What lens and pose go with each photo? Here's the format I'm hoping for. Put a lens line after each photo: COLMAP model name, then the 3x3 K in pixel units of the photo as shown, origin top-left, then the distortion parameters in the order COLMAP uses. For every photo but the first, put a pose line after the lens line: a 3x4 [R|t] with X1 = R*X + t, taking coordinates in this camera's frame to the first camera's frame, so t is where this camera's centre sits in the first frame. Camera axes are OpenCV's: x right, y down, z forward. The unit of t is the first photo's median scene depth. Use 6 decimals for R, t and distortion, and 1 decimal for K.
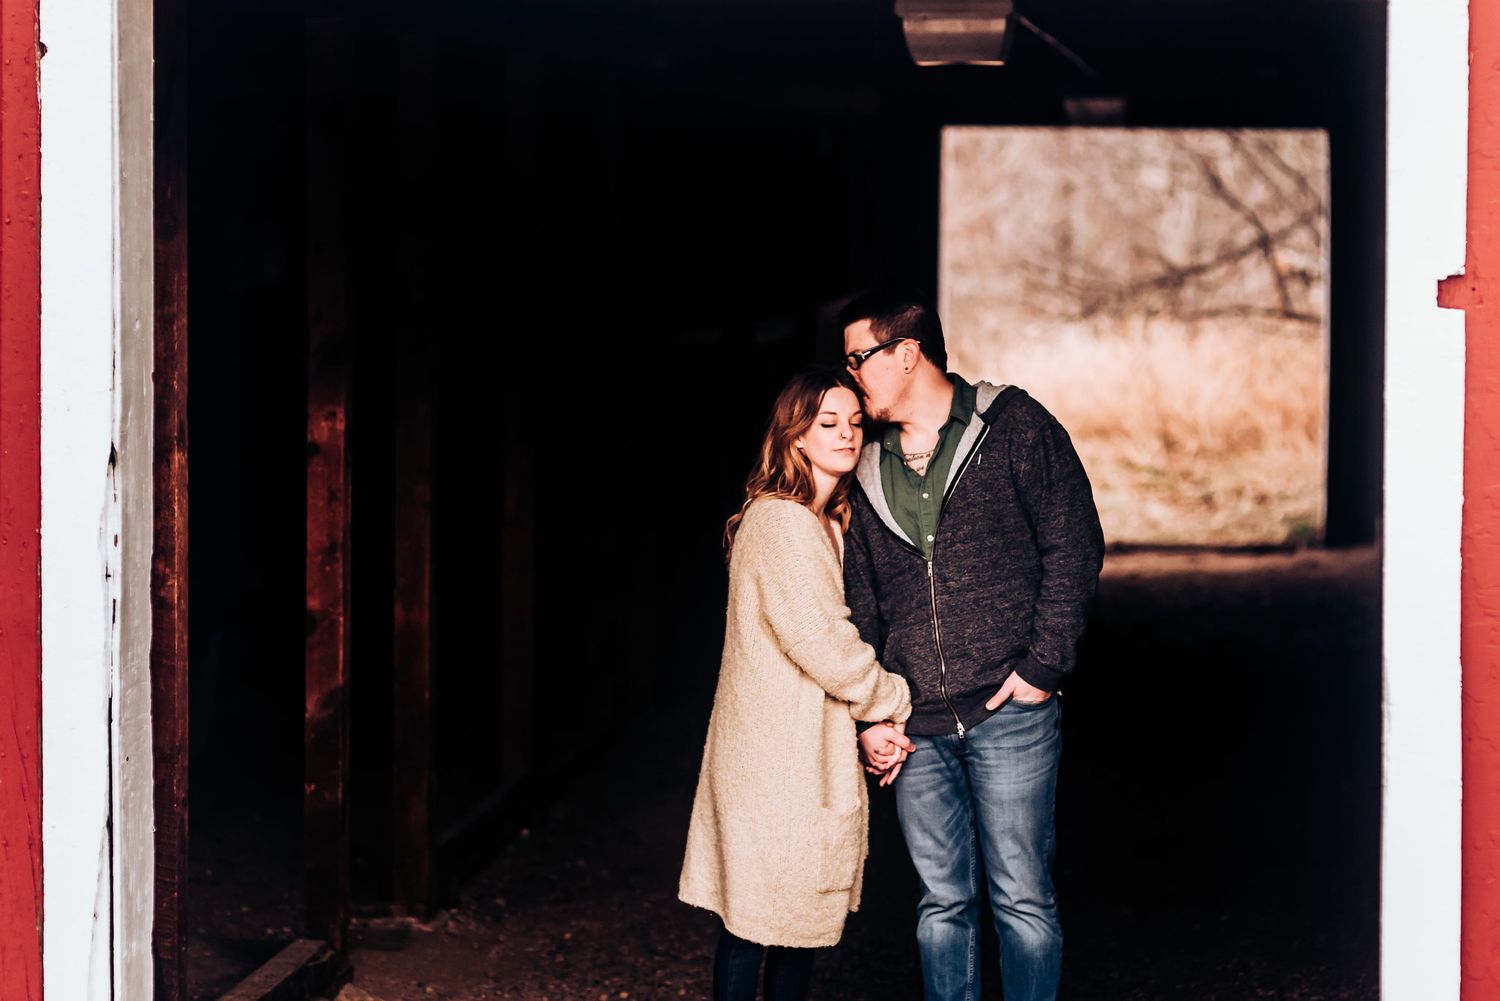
lens RADIAL K [[6738.6, 0, 750.0], [0, 6738.6, 500.5], [0, 0, 1]] dist [-0.029103, 1.952355]
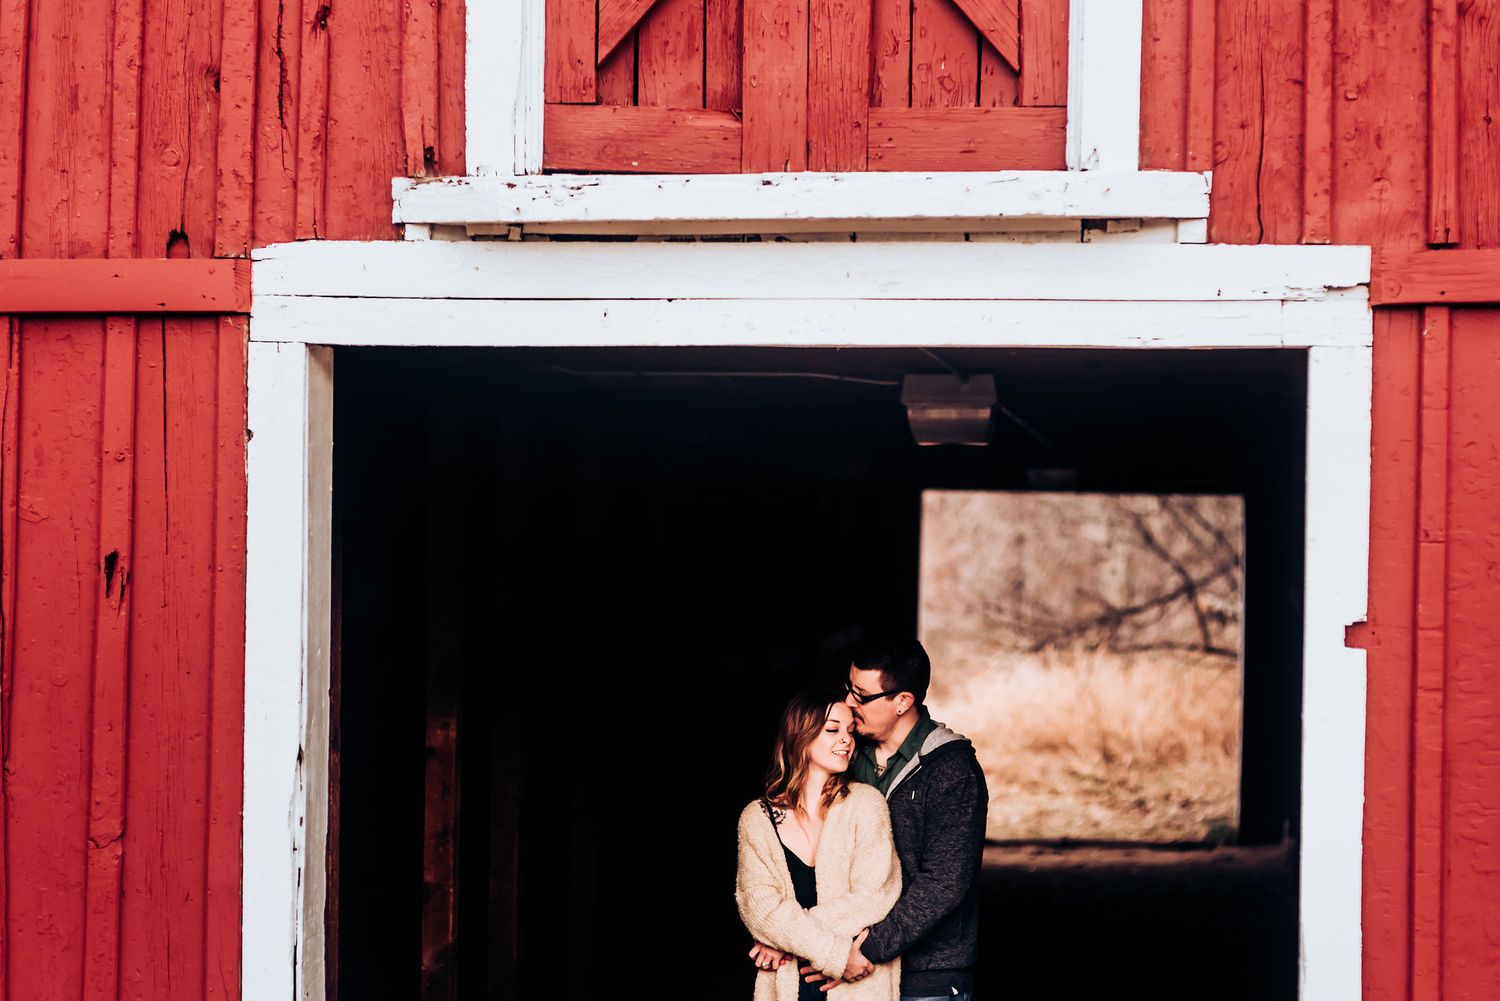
lens RADIAL K [[6738.6, 0, 750.0], [0, 6738.6, 500.5], [0, 0, 1]] dist [-0.029103, 1.952355]
pose [[0.999757, 0.009723, 0.019788, -0.025214], [-0.008765, 0.998813, -0.047924, 0.004007], [-0.020230, 0.047739, 0.998655, -0.190679]]
